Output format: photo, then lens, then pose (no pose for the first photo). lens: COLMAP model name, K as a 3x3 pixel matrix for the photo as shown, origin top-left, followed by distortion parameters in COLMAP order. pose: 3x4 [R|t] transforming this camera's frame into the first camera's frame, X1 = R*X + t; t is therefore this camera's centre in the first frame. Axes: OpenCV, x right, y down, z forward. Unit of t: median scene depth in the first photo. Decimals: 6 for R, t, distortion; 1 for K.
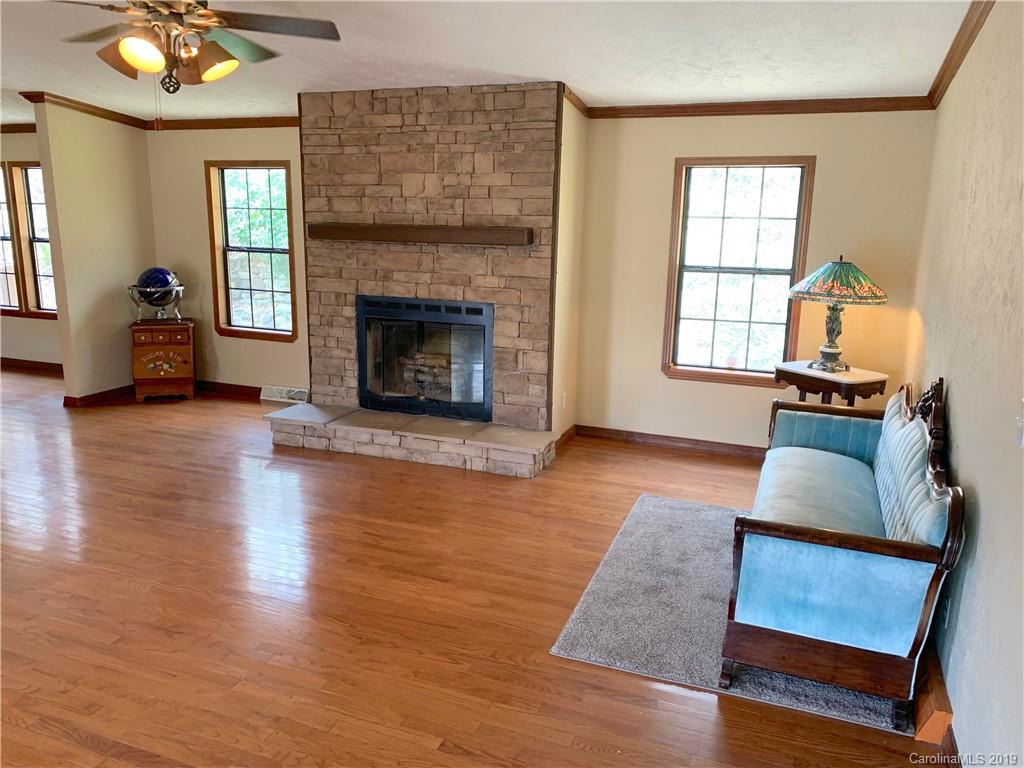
lens RADIAL K [[780.5, 0, 507.1], [0, 780.5, 387.7], [0, 0, 1]] dist [0.055994, -0.083281]
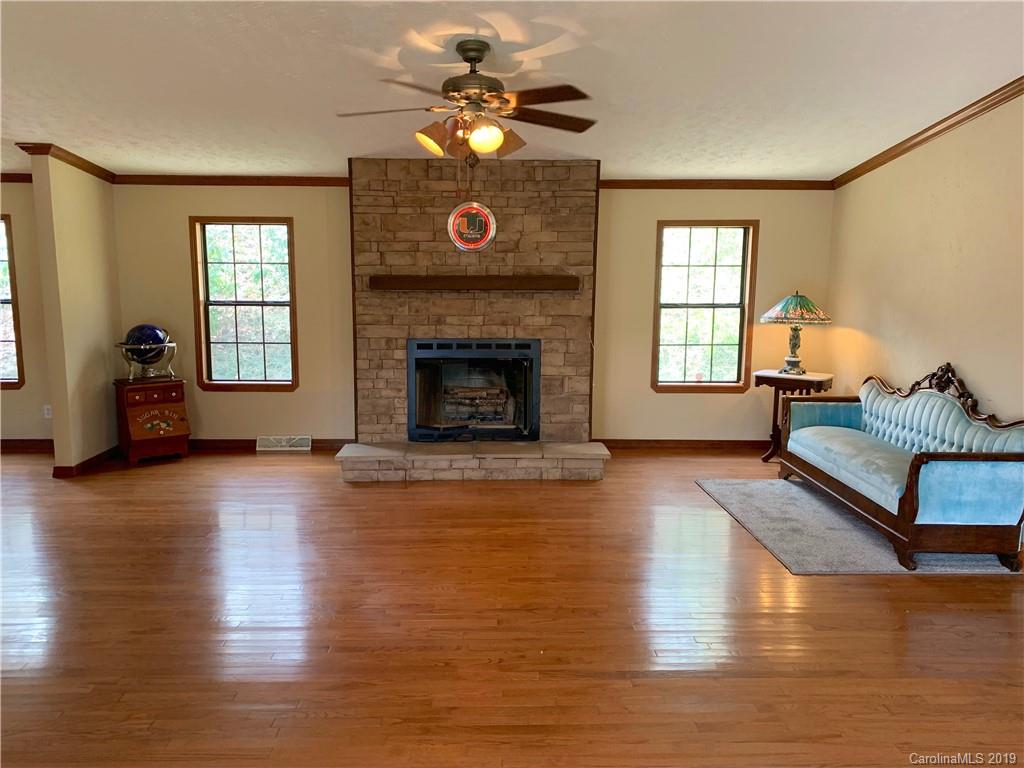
lens RADIAL K [[780.5, 0, 503.2], [0, 780.5, 389.2], [0, 0, 1]] dist [0.055994, -0.083281]
pose [[0.922488, -0.071941, 0.379263, -0.516763], [0.095713, 0.994428, -0.044177, 0.014514], [-0.373971, 0.077053, 0.924234, -0.068311]]
